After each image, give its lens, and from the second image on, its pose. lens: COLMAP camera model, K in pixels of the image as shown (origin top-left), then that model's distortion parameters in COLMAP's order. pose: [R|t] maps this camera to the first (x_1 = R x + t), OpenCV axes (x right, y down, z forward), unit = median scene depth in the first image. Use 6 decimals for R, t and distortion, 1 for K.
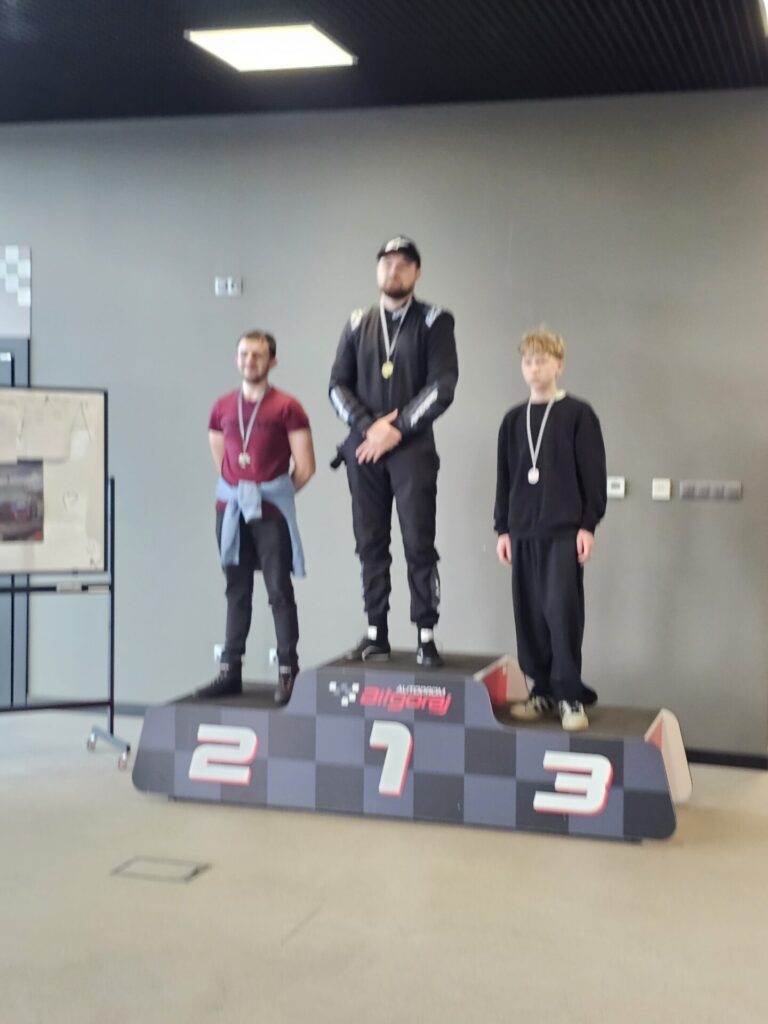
lens RADIAL K [[1465.8, 0, 383.9], [0, 1465.8, 557.7], [0, 0, 1]] dist [0.088043, -0.046867]
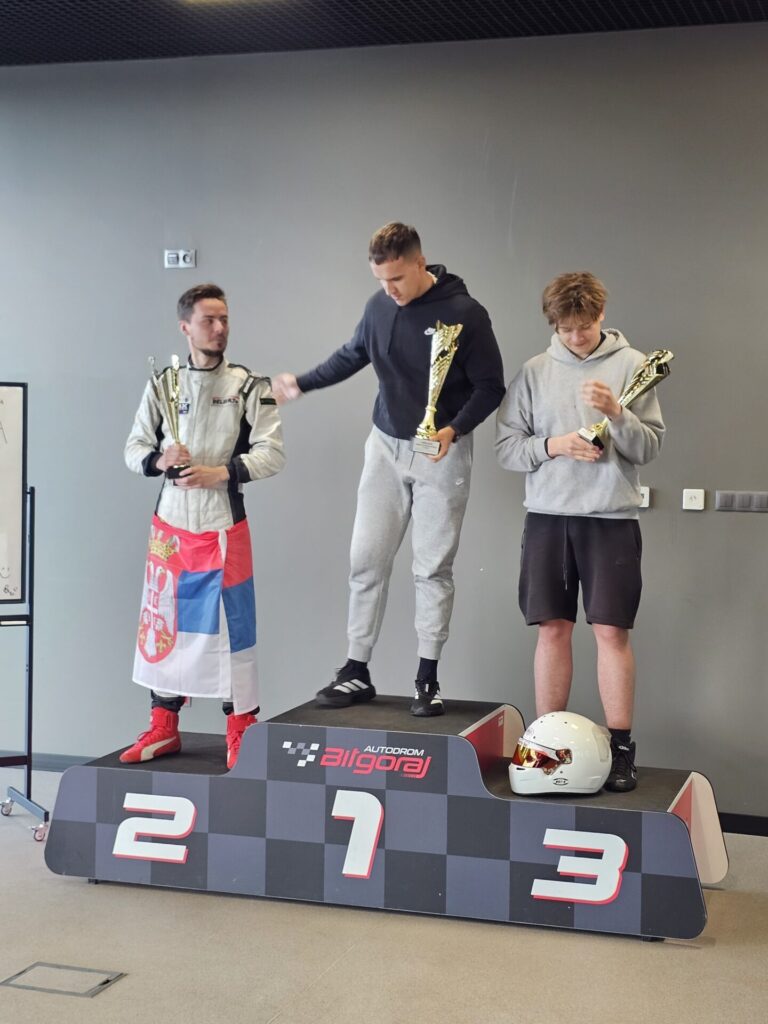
lens RADIAL K [[1669.9, 0, 389.7], [0, 1669.9, 494.7], [0, 0, 1]] dist [0.057755, 0.012217]
pose [[0.999944, -0.001076, -0.010527, 0.031236], [0.000638, 0.999138, -0.041519, -0.012131], [0.010563, 0.041510, 0.999082, 0.062850]]
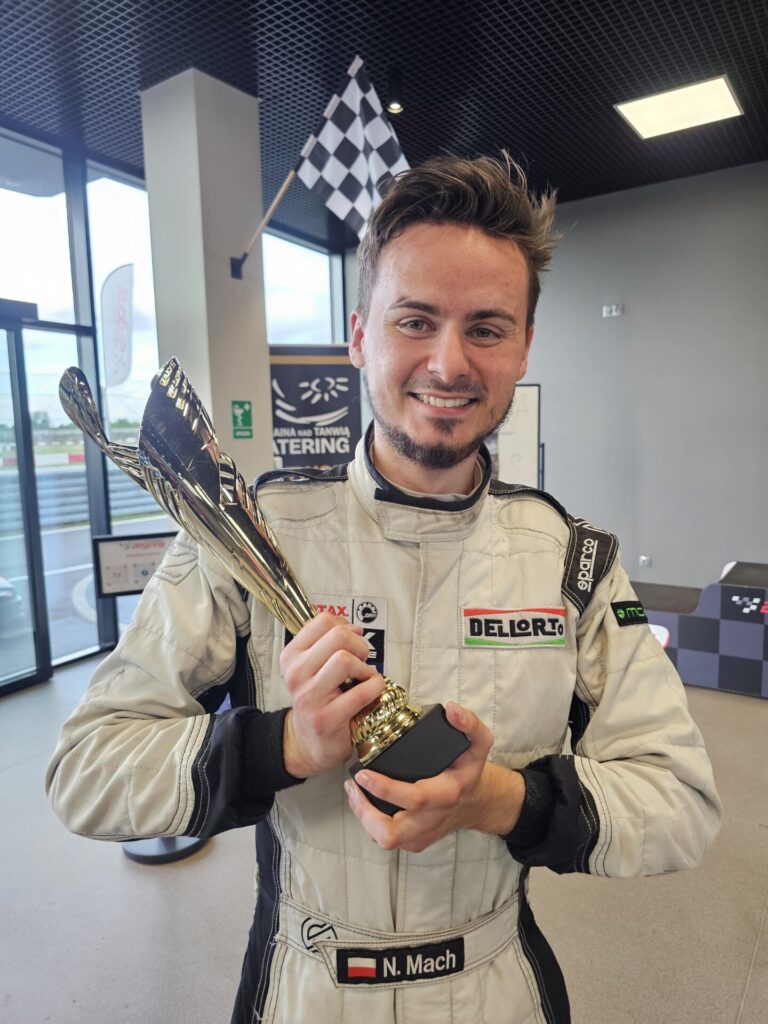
lens RADIAL K [[669.0, 0, 370.9], [0, 669.0, 518.7], [0, 0, 1]] dist [0.009549, -0.001879]
pose [[0.956184, -0.000329, -0.292767, -0.164700], [0.015320, 0.998686, 0.048911, -0.016229], [0.292366, -0.051253, 0.954932, 0.330892]]
